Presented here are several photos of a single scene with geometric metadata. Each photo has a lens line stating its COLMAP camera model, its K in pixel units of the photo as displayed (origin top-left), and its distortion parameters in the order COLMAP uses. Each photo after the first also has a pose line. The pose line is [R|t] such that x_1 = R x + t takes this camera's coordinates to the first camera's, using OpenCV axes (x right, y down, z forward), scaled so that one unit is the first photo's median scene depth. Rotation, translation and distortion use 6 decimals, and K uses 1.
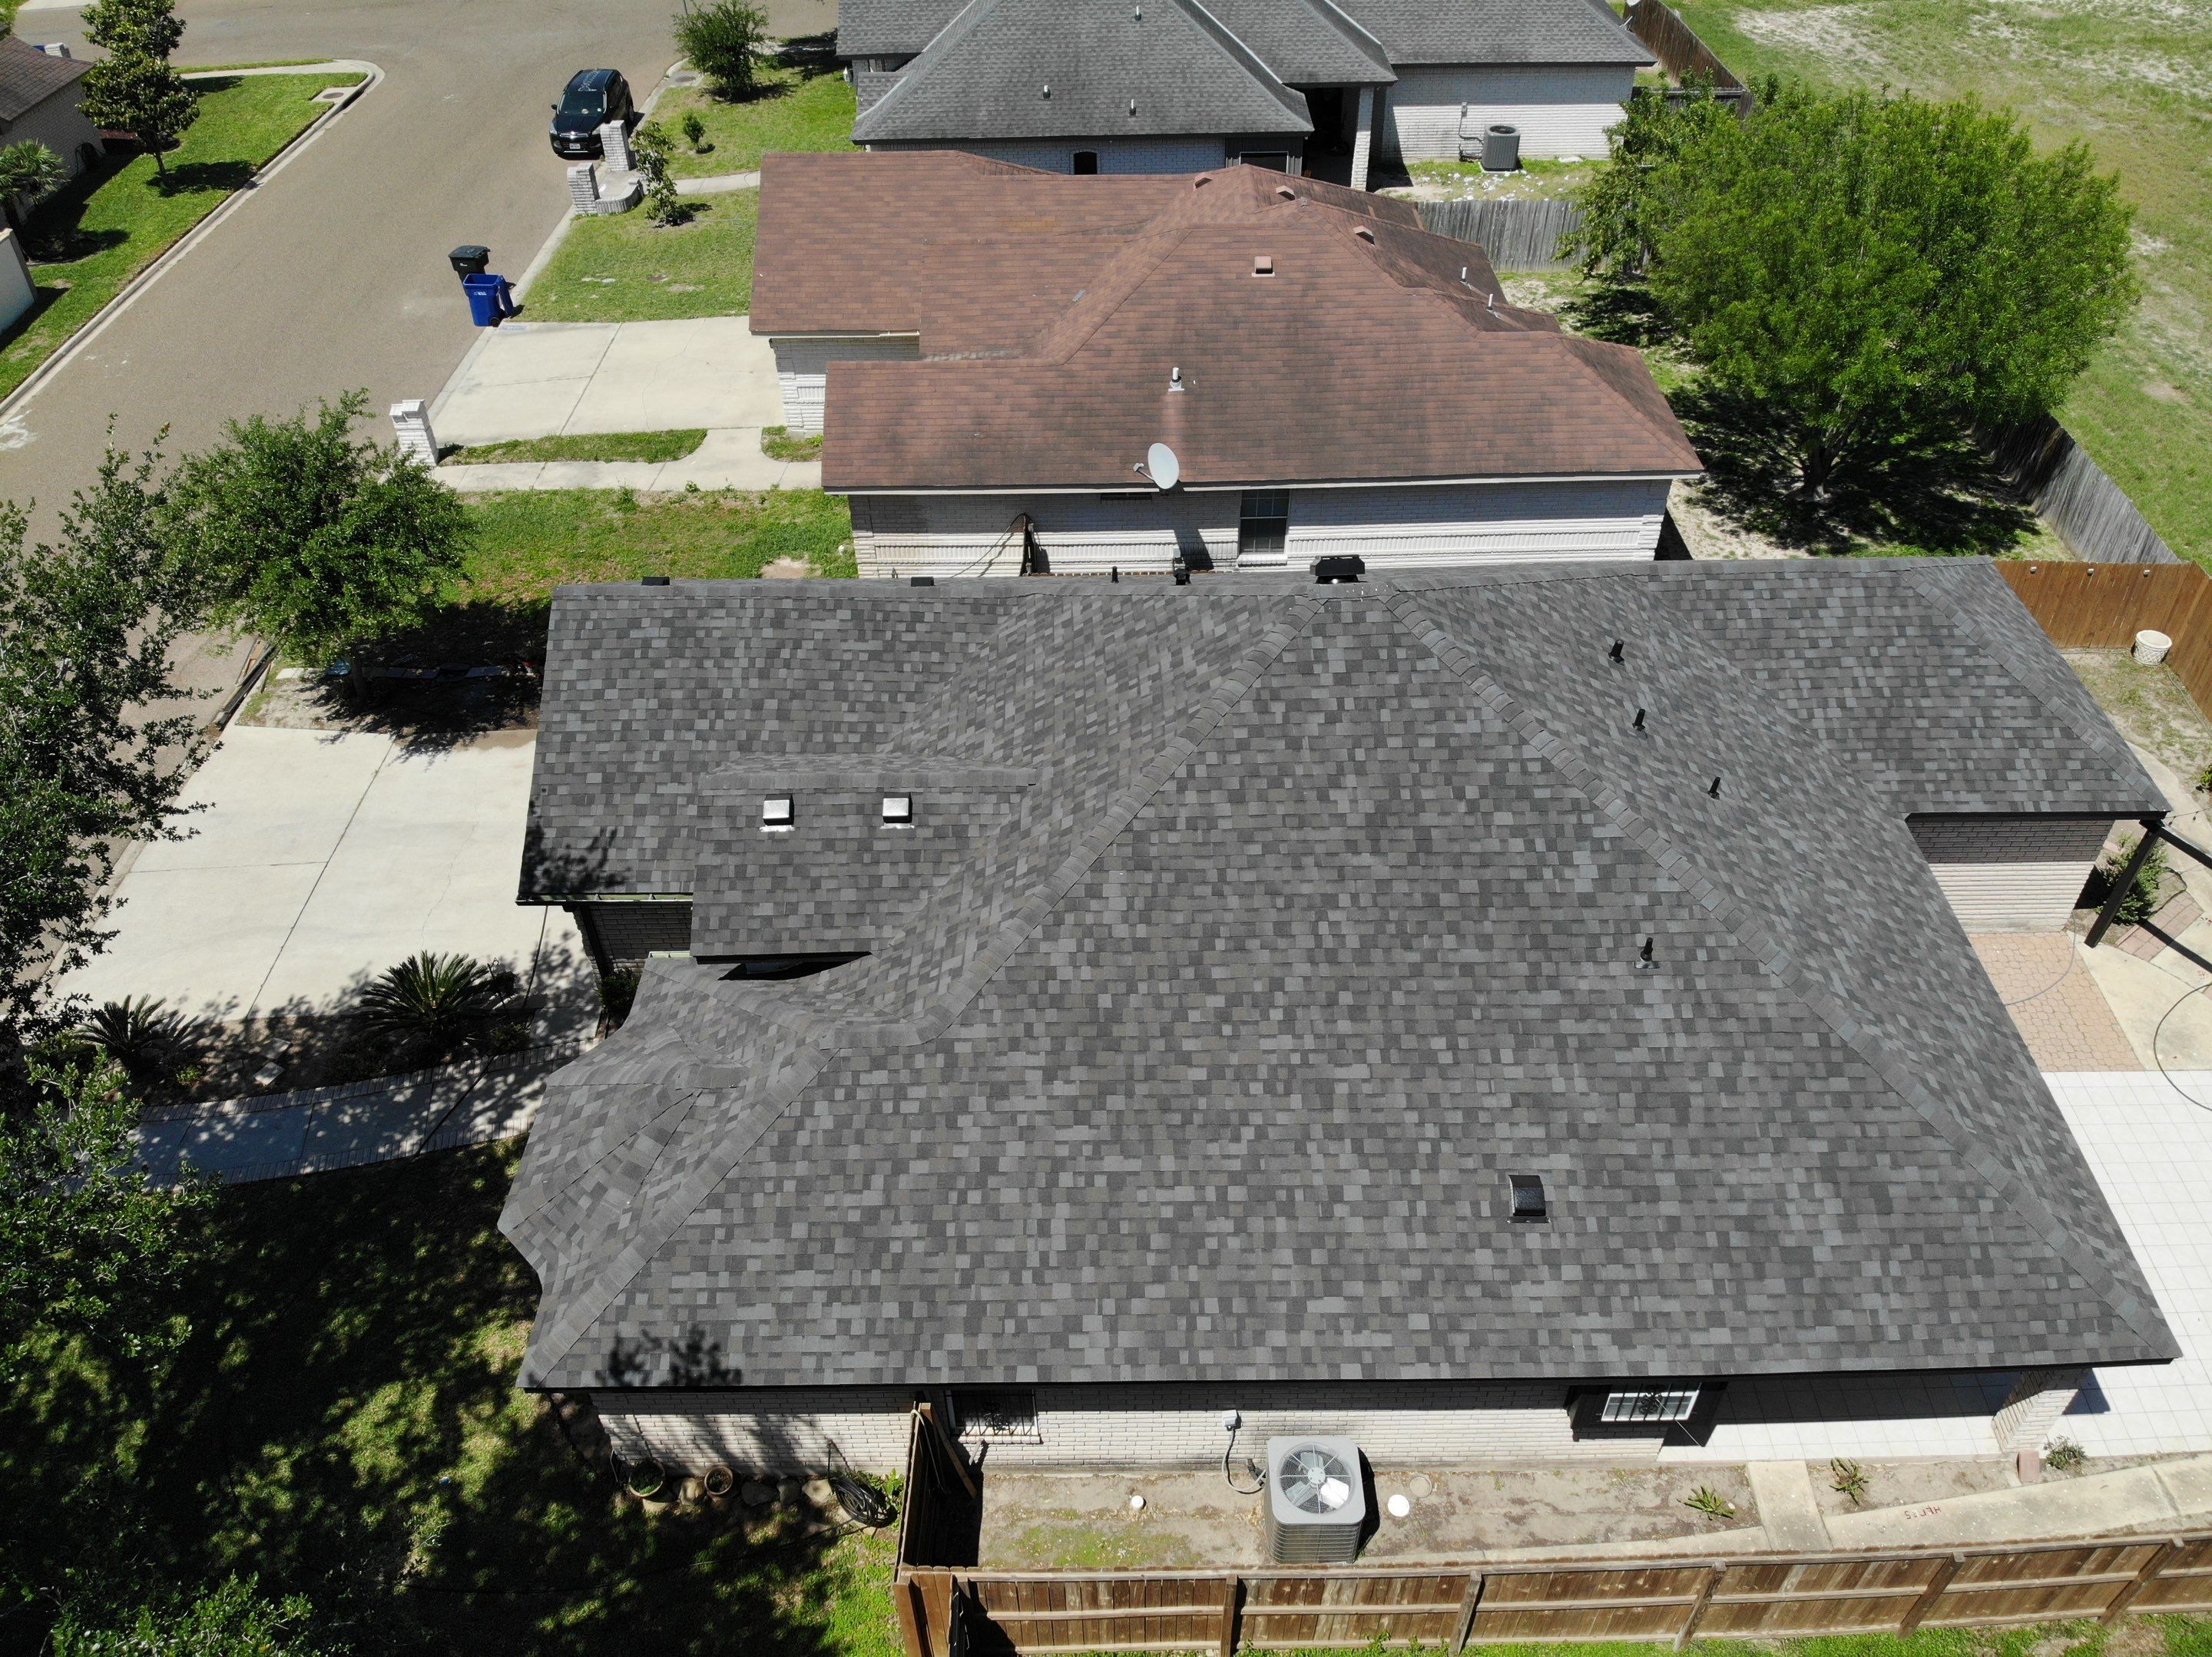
lens RADIAL K [[1630.9, 0, 1110.0], [0, 1630.9, 833.1], [0, 0, 1]] dist [0.058187, -0.165469]
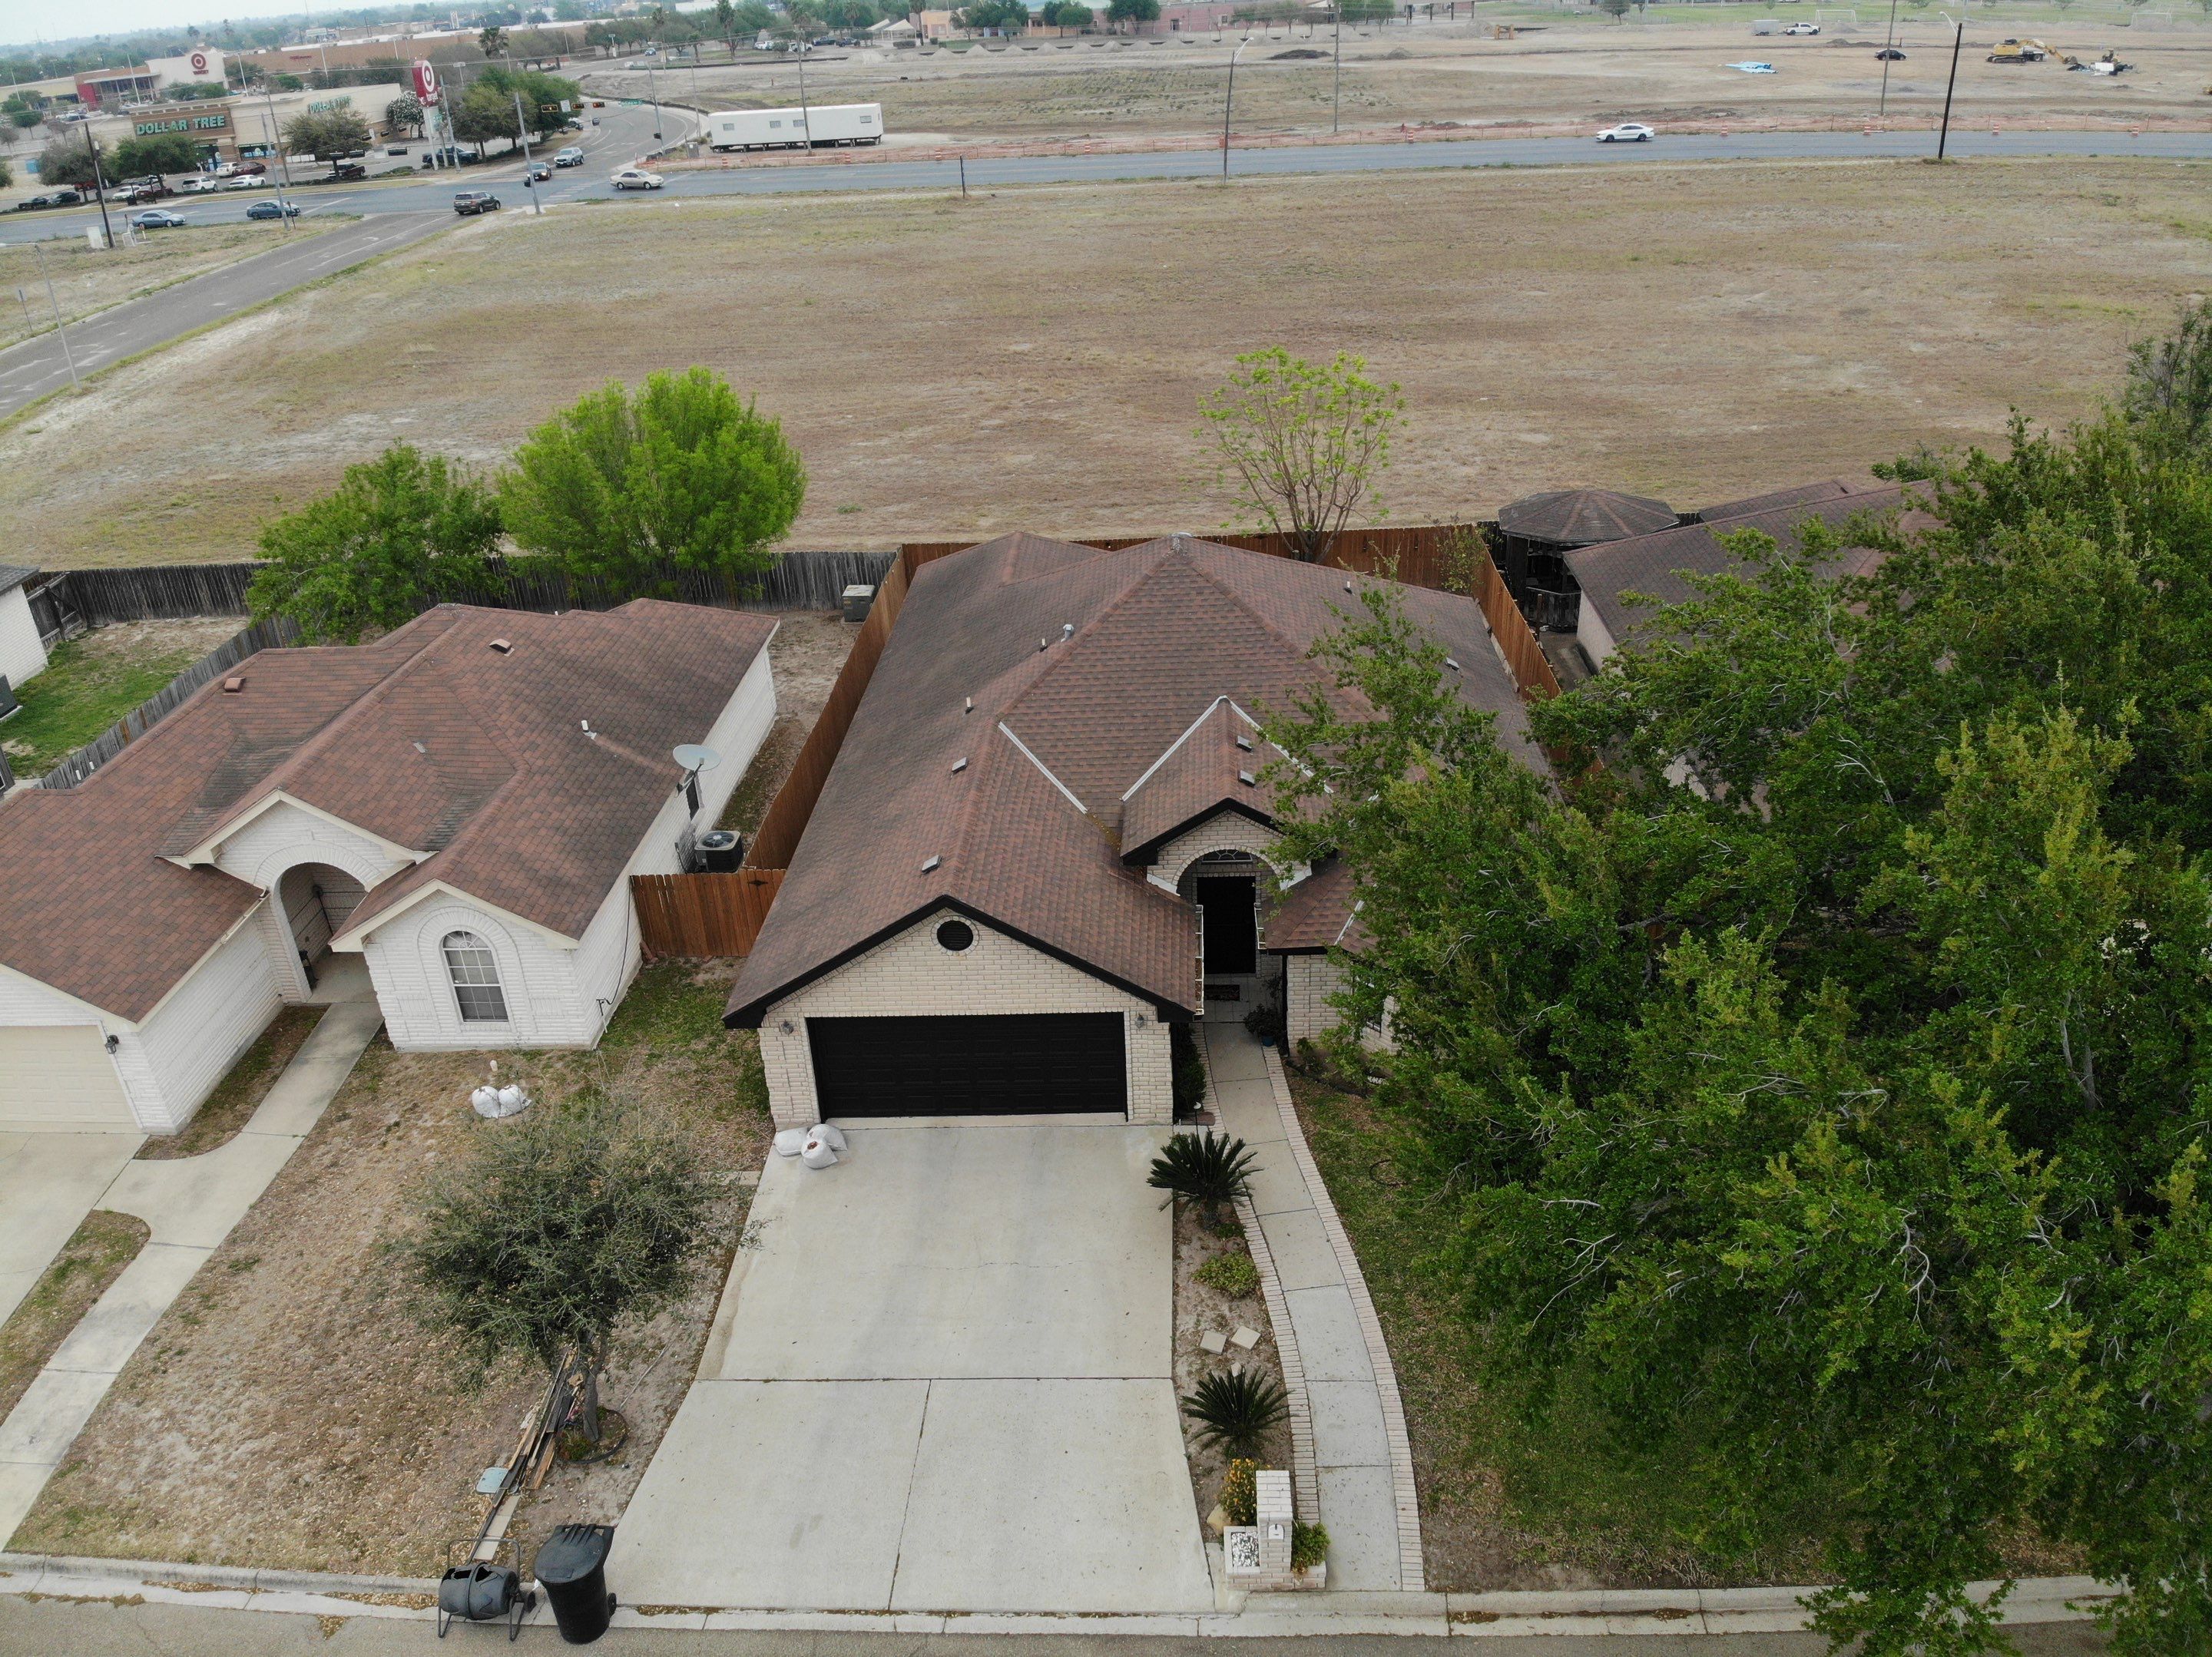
lens RADIAL K [[1620.0, 0, 1113.9], [0, 1620.0, 836.2], [0, 0, 1]] dist [0.051766, -0.144427]
pose [[0.037638, -0.460980, 0.886612, -1.297278], [0.683060, 0.659473, 0.313885, -0.444753], [-0.729391, 0.593796, 0.339698, 0.533435]]
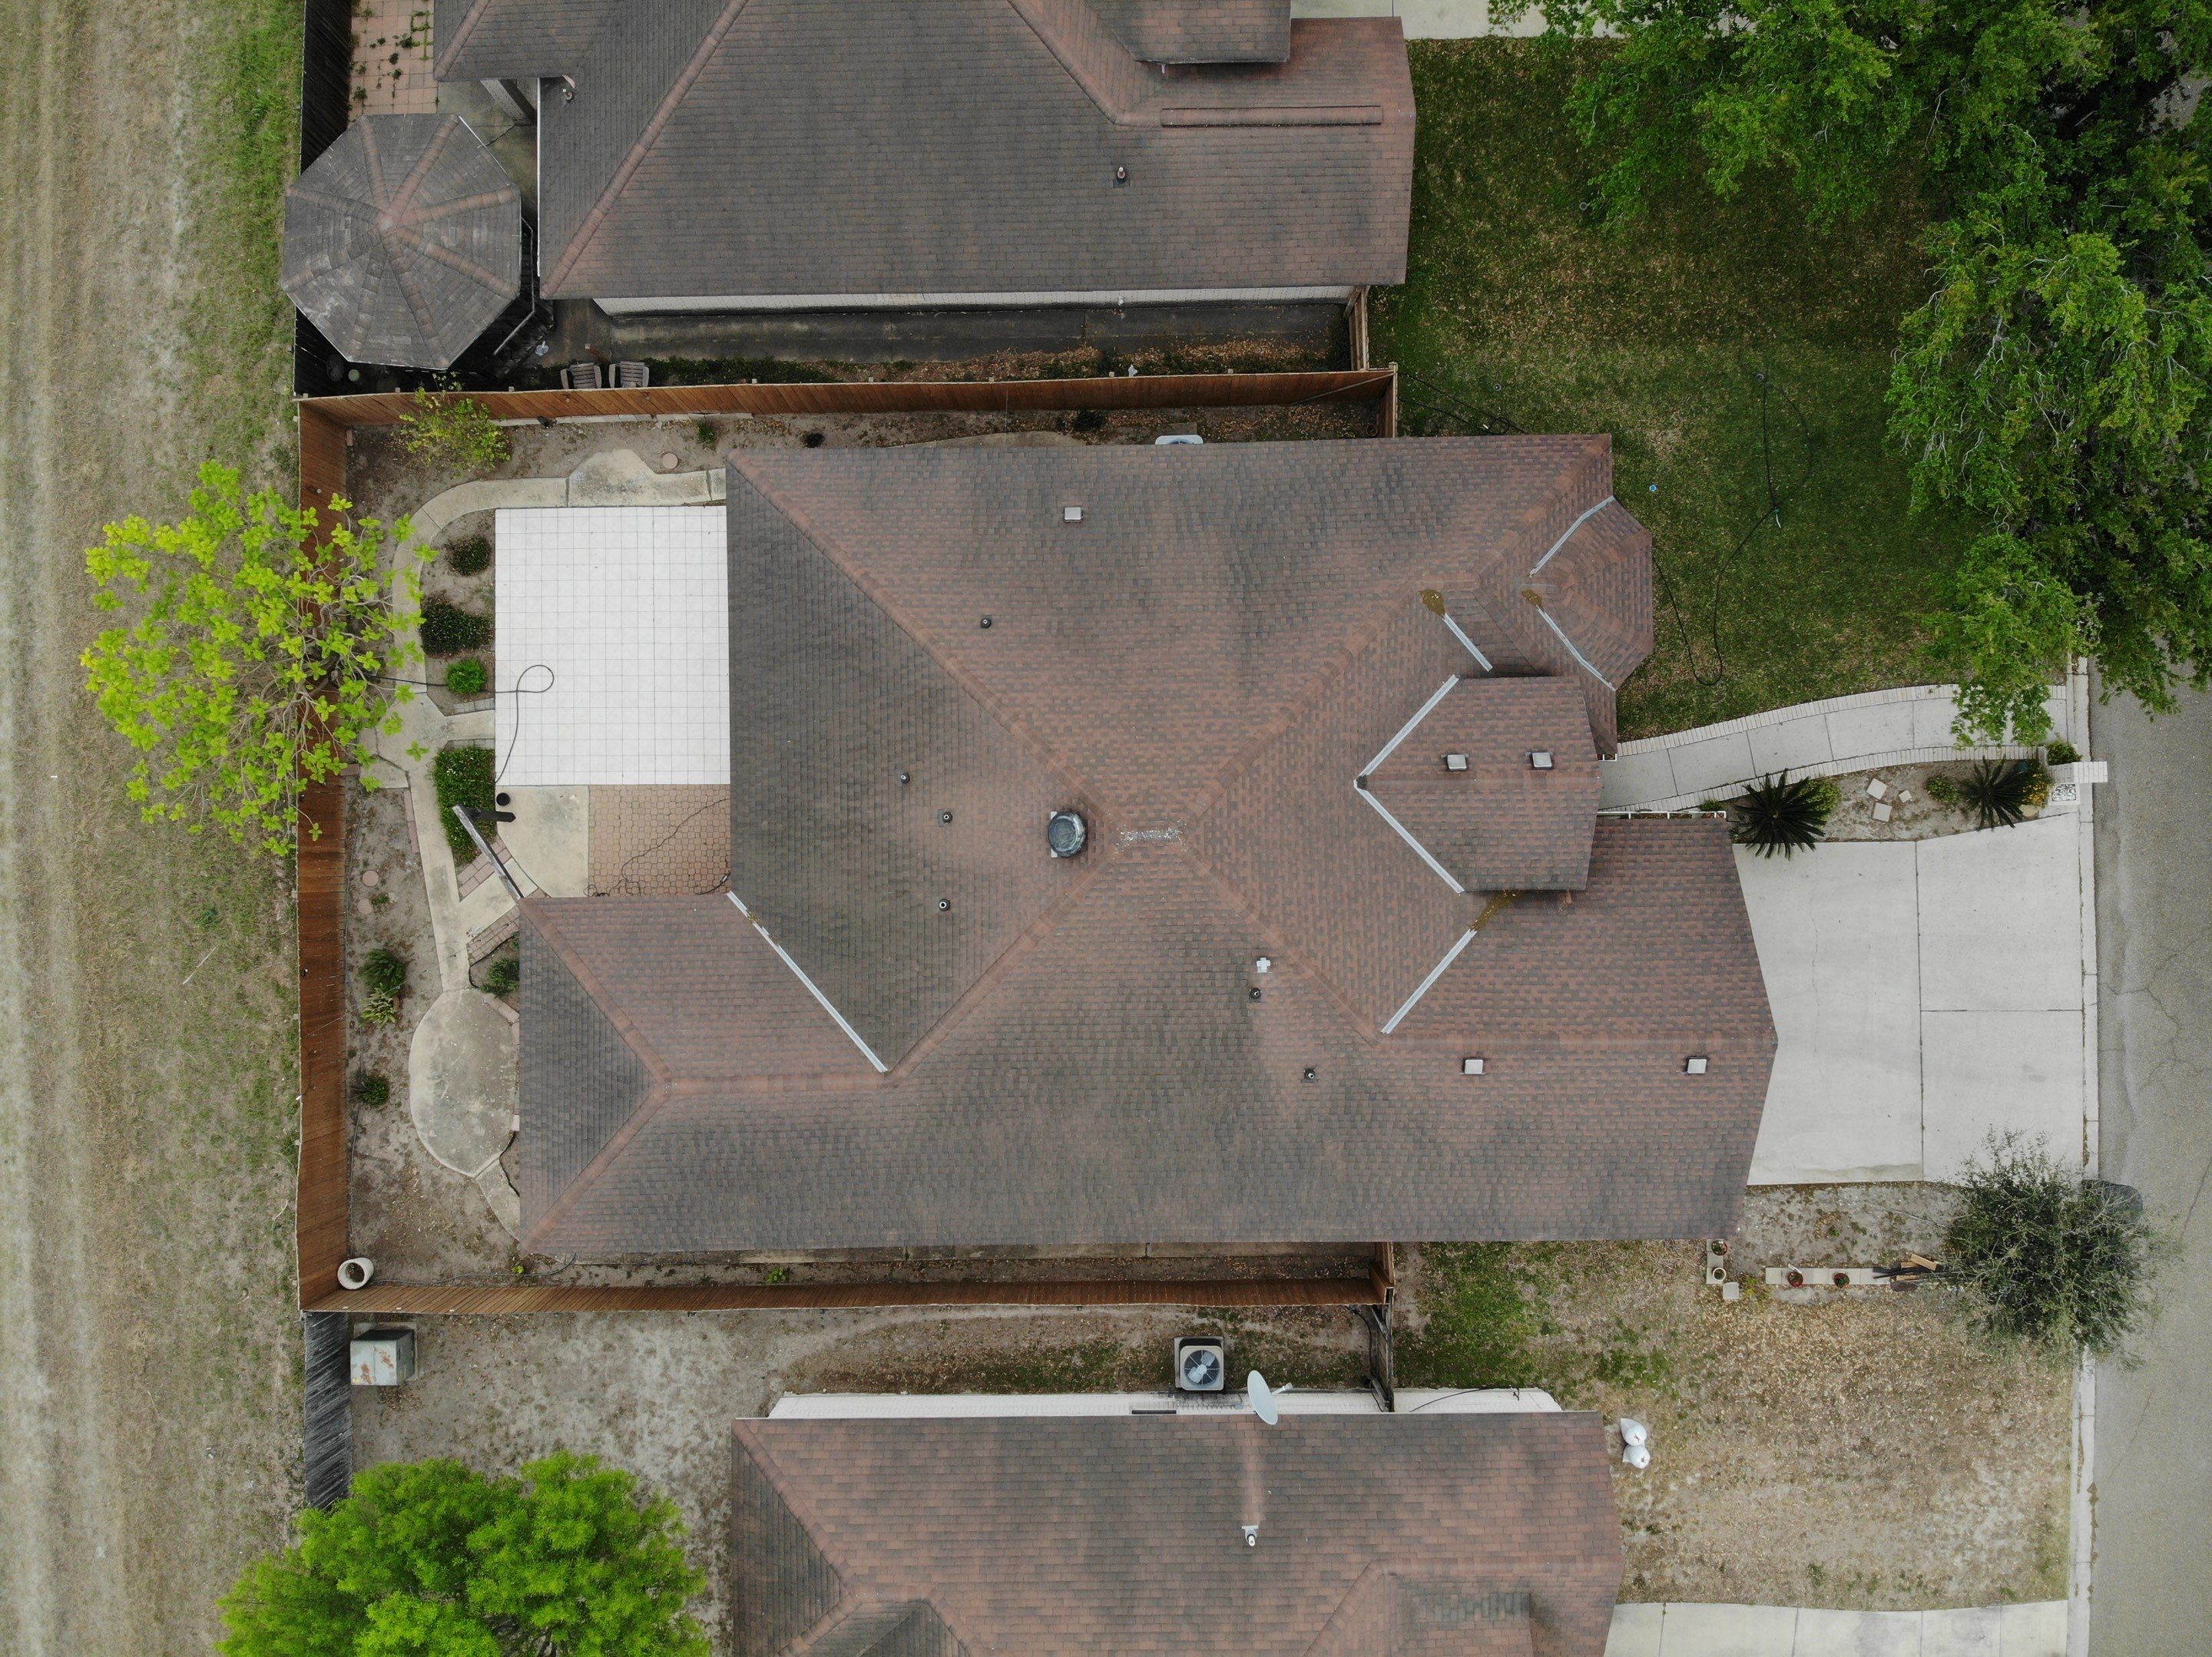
lens RADIAL K [[1630.9, 0, 1096.3], [0, 1630.9, 831.7], [0, 0, 1]] dist [0.058187, -0.165469]
pose [[-0.999294, 0.015970, 0.033994, 0.122399], [0.016234, -0.632527, 0.774368, -1.014009], [0.033869, 0.774373, 0.631822, 0.100146]]
